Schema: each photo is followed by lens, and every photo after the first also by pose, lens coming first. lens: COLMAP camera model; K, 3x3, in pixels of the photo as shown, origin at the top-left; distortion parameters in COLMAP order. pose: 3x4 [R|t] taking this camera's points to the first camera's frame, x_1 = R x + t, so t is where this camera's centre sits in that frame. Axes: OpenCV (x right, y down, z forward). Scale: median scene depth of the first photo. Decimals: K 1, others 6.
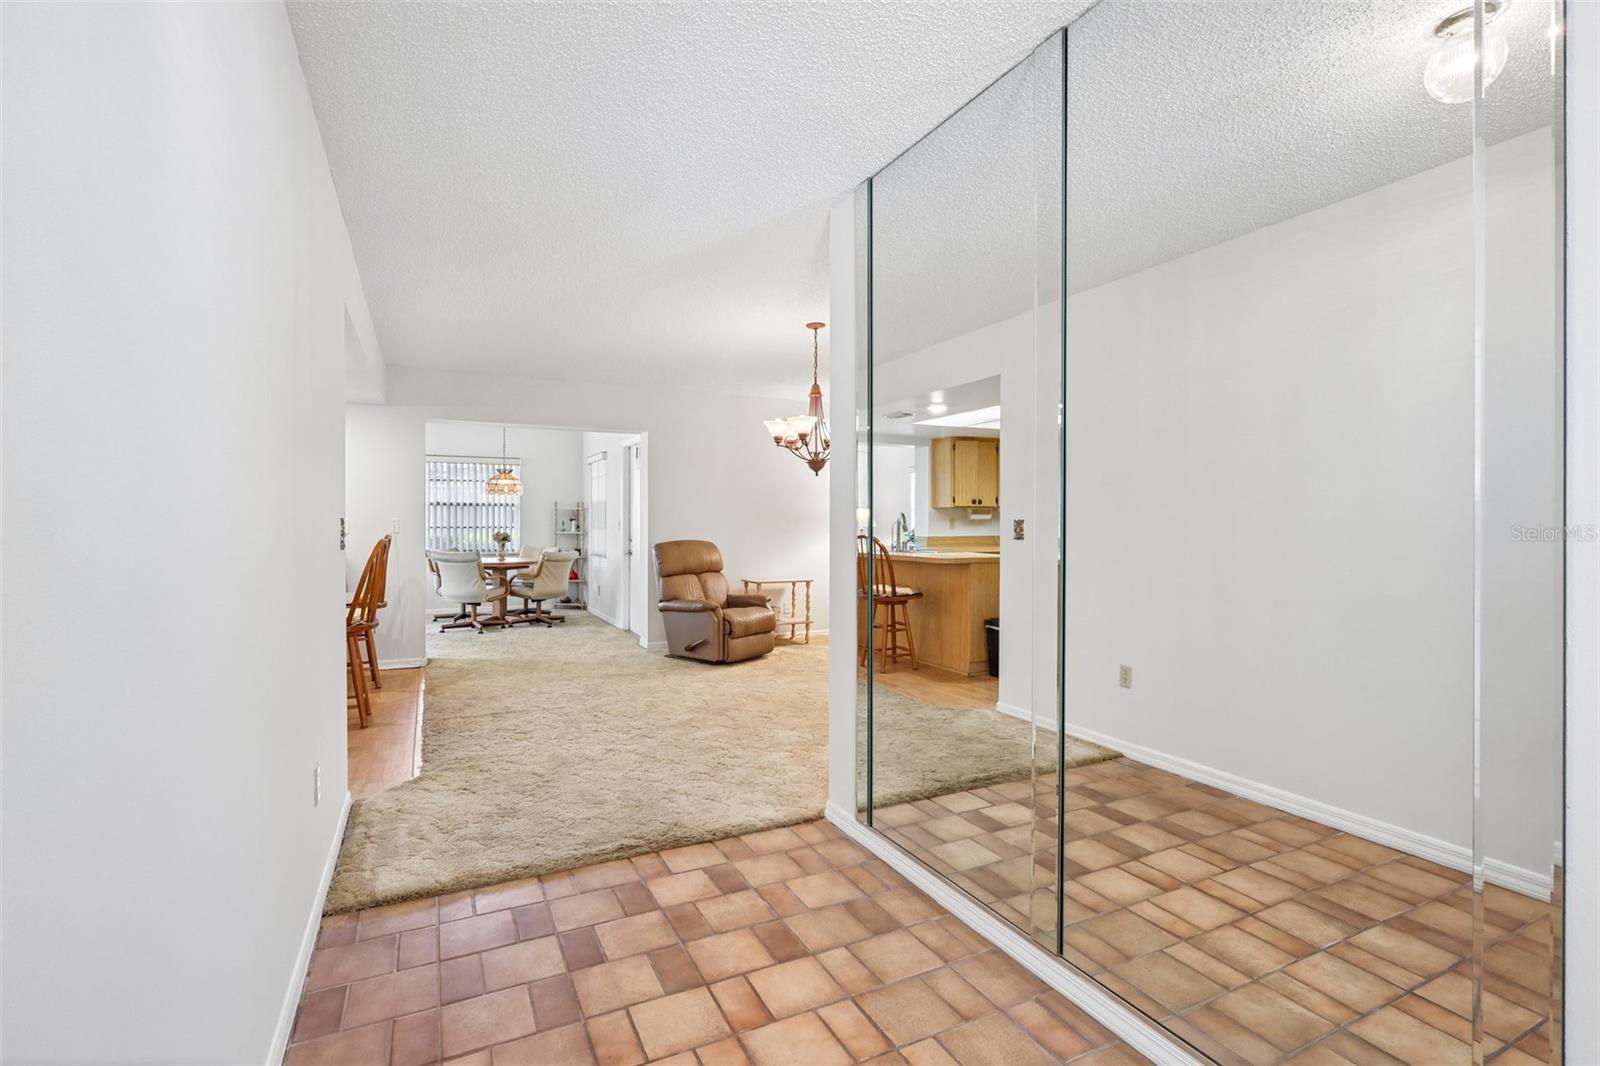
lens RADIAL K [[742.6, 0, 792.7], [0, 742.6, 524.3], [0, 0, 1]] dist [-0.000570, 0.000169]
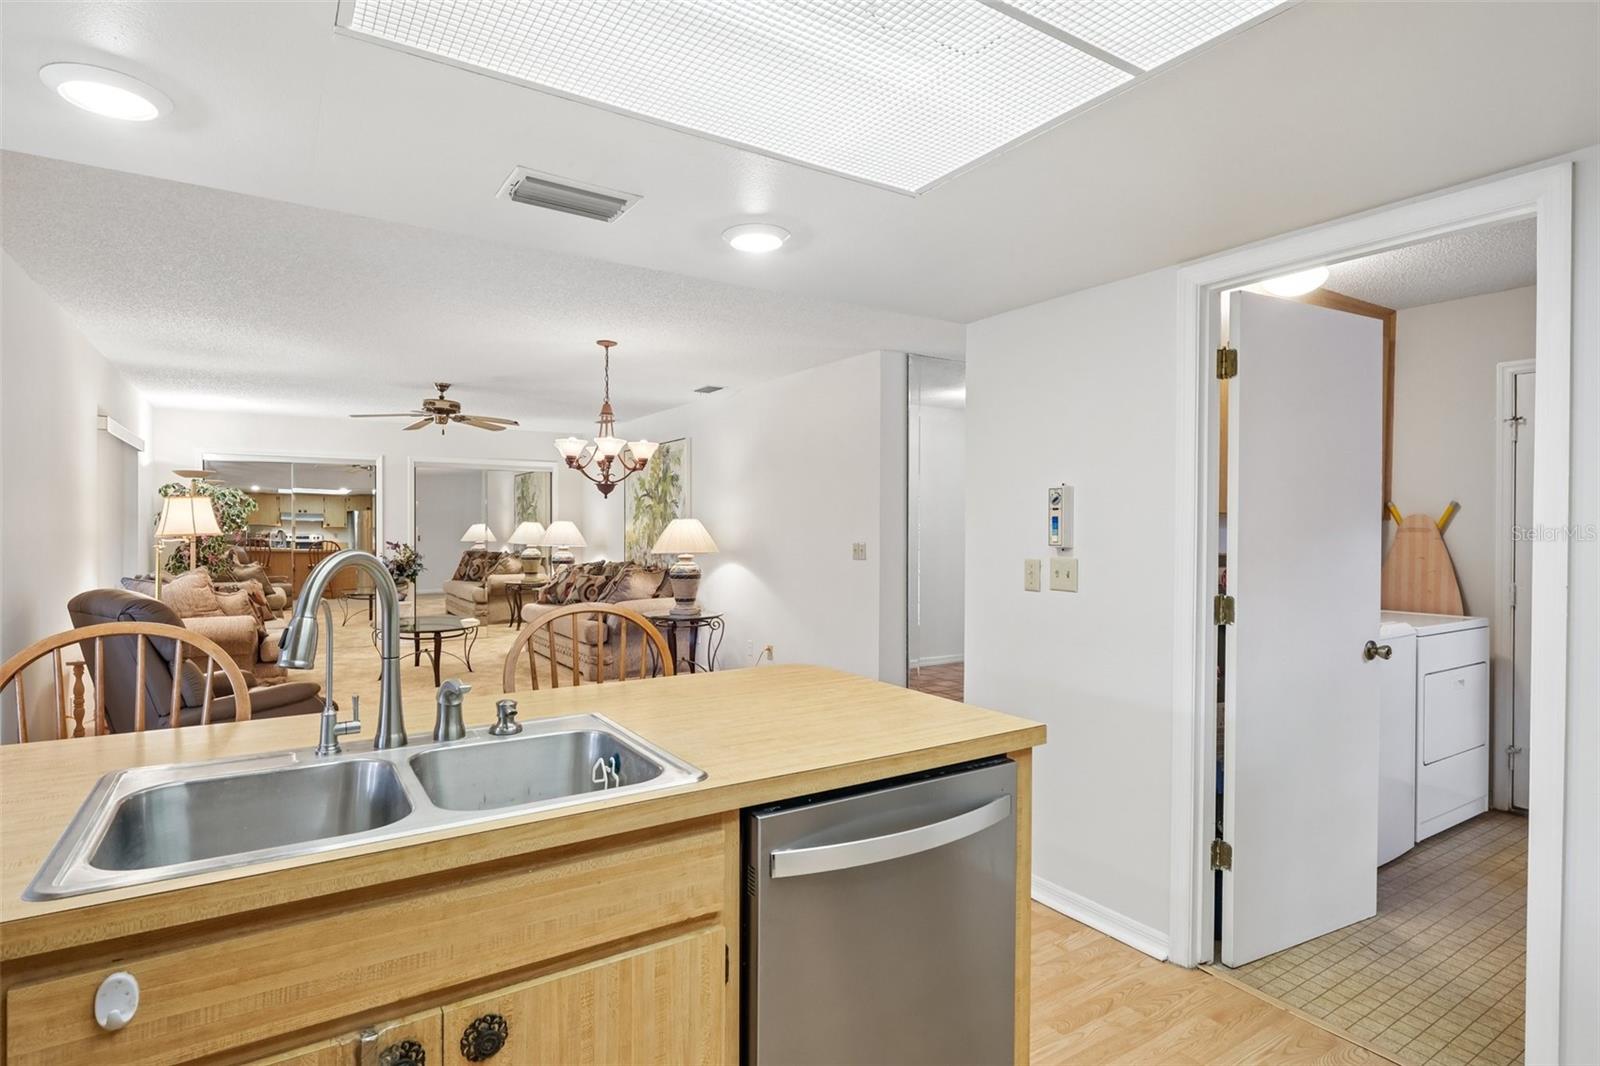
lens RADIAL K [[822.3, 0, 799.3], [0, 822.3, 529.8], [0, 0, 1]] dist [-0.000200, -0.000340]
pose [[-0.113816, -0.008405, 0.993466, -0.614269], [0.000717, 0.999963, 0.008542, -0.019438], [-0.993502, 0.001684, -0.113806, 0.502932]]
